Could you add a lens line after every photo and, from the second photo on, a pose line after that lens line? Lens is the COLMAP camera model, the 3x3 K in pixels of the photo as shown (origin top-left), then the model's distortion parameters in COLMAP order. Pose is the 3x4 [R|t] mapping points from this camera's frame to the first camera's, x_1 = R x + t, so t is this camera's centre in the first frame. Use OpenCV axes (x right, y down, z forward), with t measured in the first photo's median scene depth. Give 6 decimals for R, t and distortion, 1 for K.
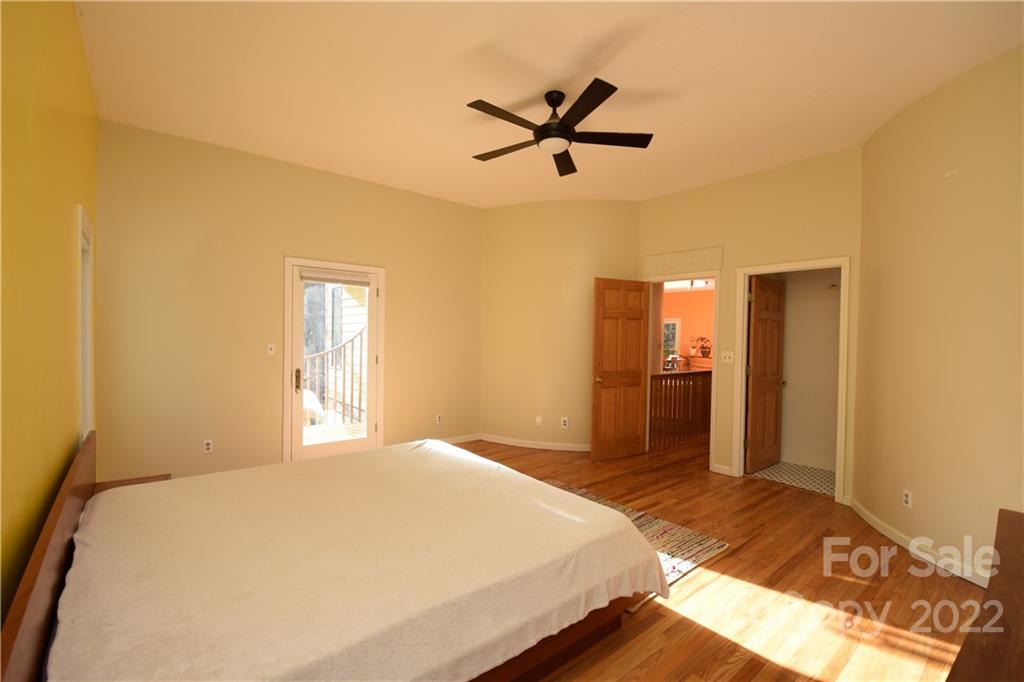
lens RADIAL K [[449.0, 0, 515.0], [0, 449.0, 339.6], [0, 0, 1]] dist [0.001913, -0.010081]
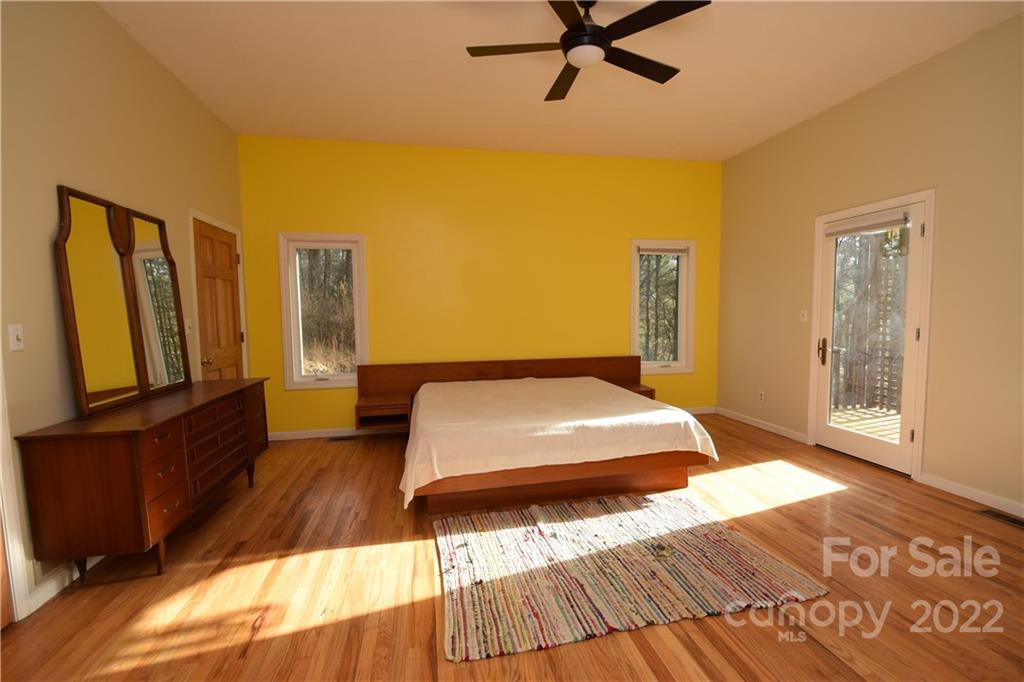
lens RADIAL K [[449.0, 0, 513.7], [0, 449.0, 342.2], [0, 0, 1]] dist [0.001913, -0.010081]
pose [[-0.473816, 0.047100, -0.879364, 1.068915], [-0.011907, 0.998135, 0.059877, 0.046652], [0.880544, 0.038841, -0.472371, 1.557795]]
